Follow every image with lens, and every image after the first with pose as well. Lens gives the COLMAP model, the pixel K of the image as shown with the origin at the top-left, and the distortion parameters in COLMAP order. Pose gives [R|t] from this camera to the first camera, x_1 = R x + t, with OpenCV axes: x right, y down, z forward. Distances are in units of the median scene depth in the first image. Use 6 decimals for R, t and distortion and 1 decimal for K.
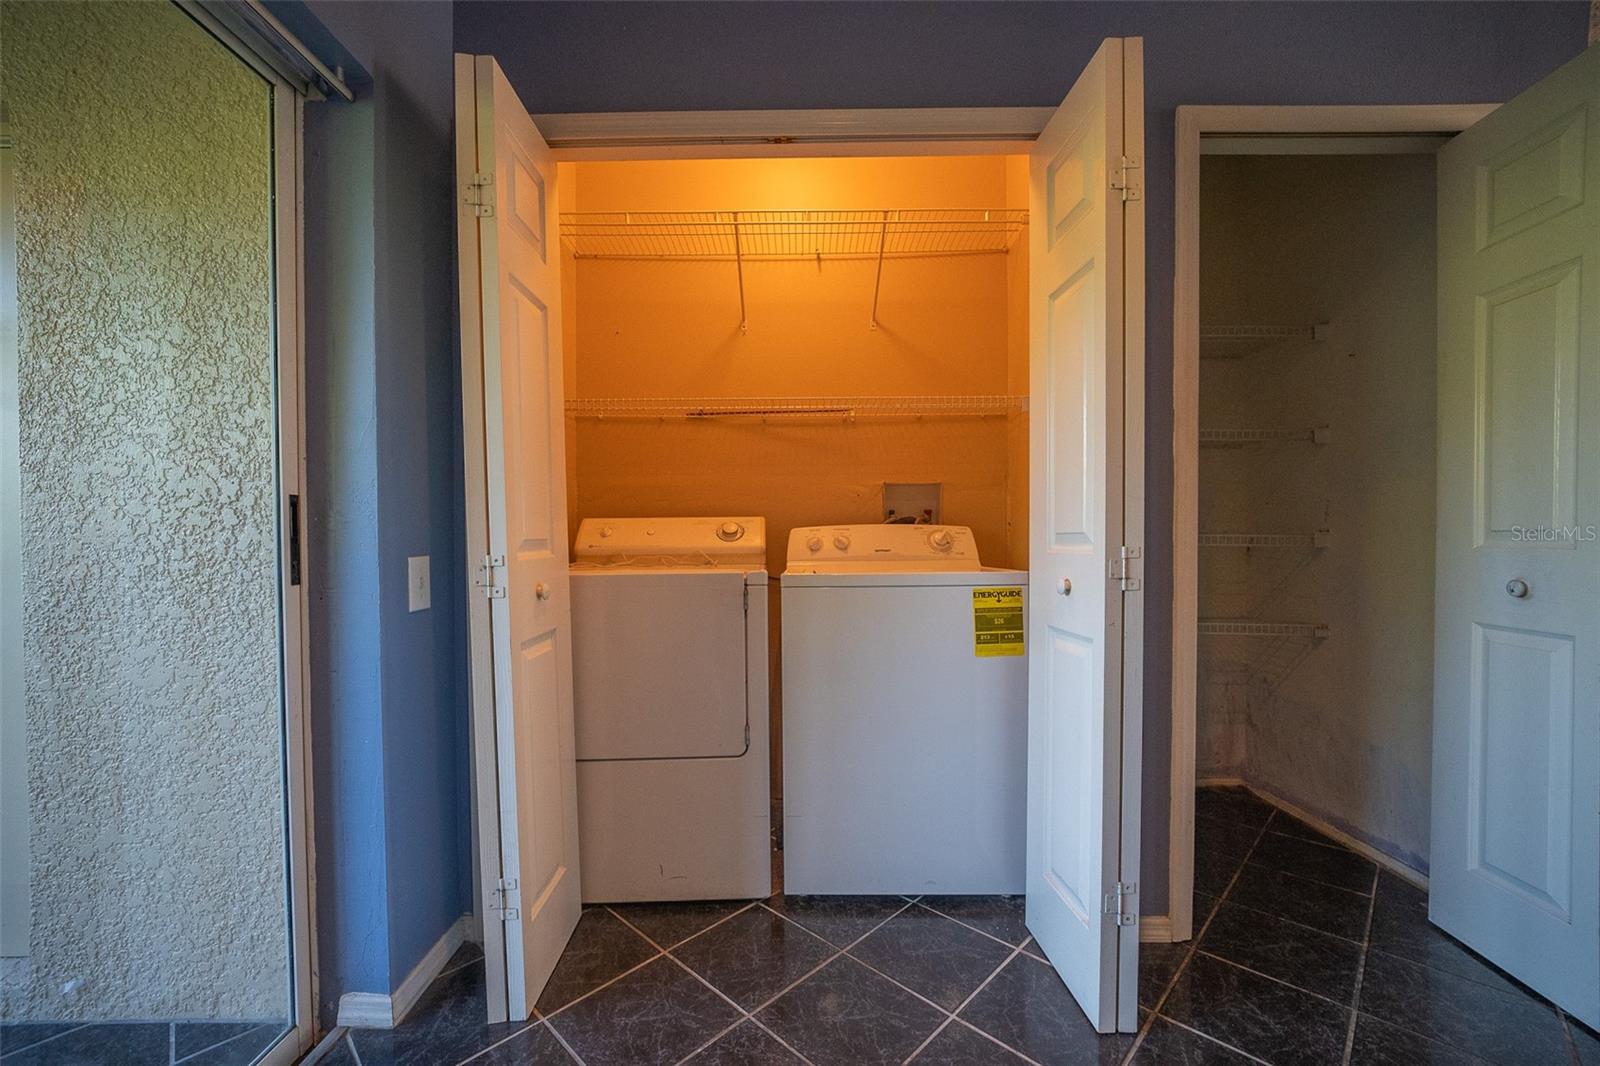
lens RADIAL K [[645.0, 0, 785.6], [0, 645.0, 541.8], [0, 0, 1]] dist [-0.026767, 0.007499]
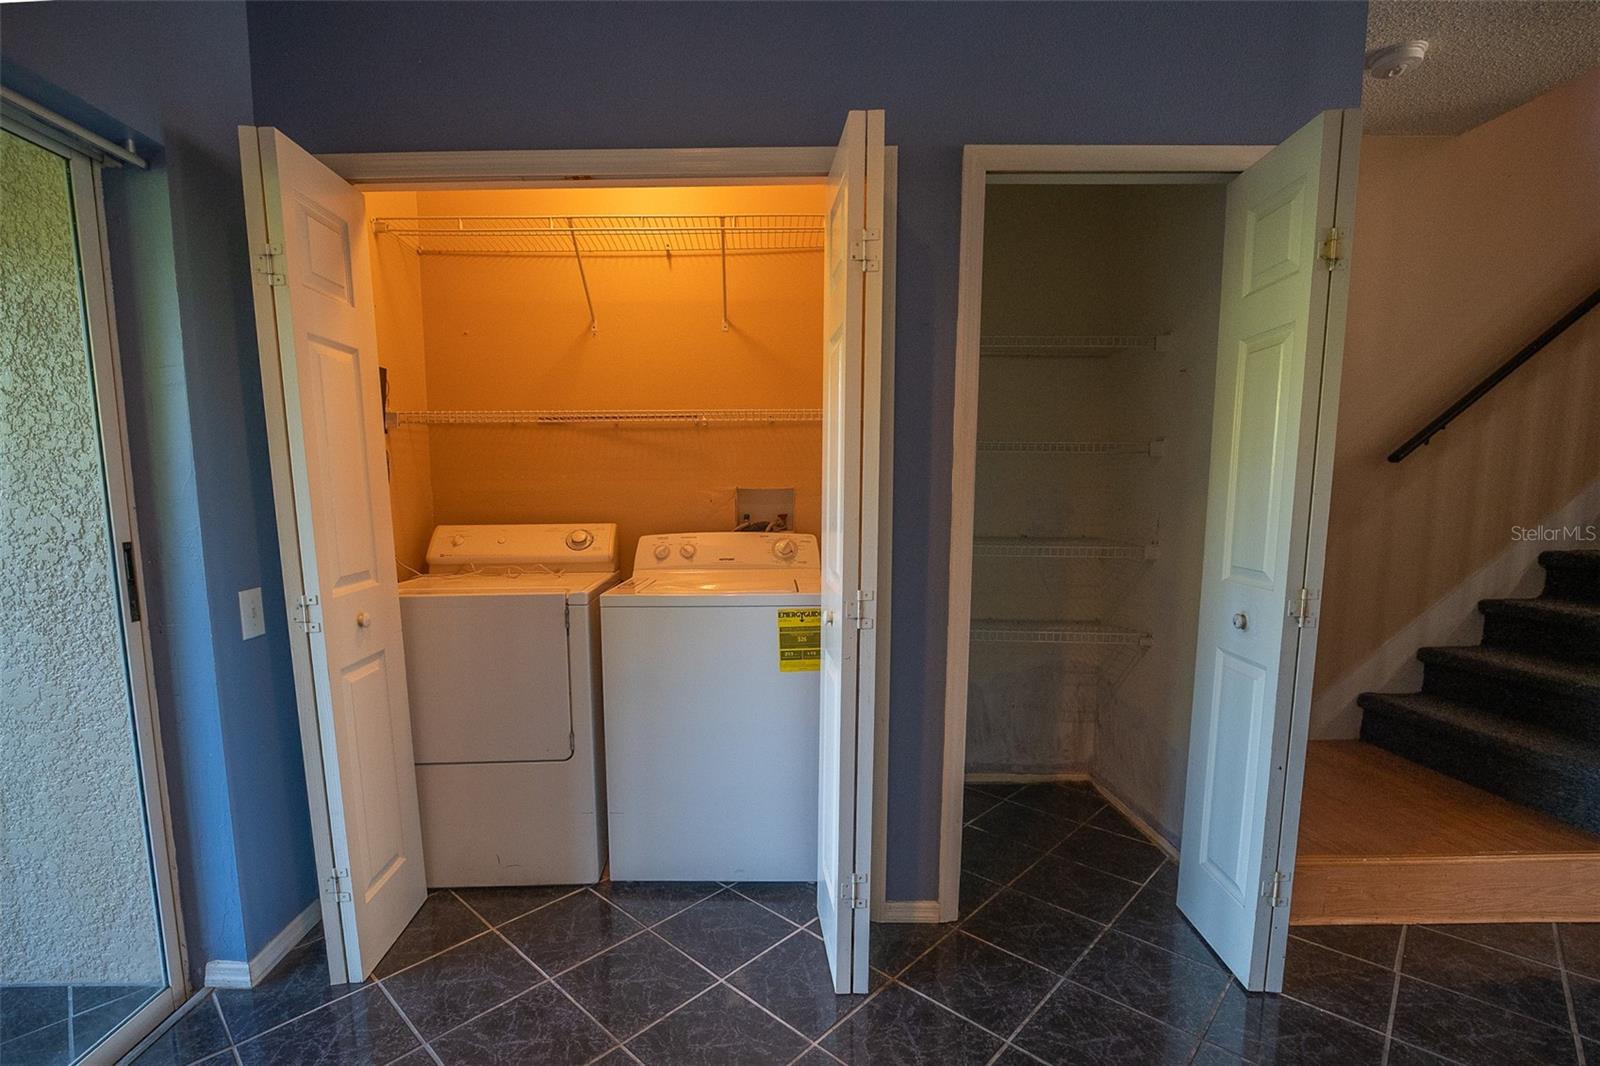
lens RADIAL K [[728.9, 0, 747.4], [0, 728.9, 573.9], [0, 0, 1]] dist [-0.029139, 0.009690]
pose [[0.999999, -0.001110, -0.001091, 0.281386], [0.001222, 0.994095, 0.108508, -0.135373], [0.000964, -0.108509, 0.994095, -0.227284]]
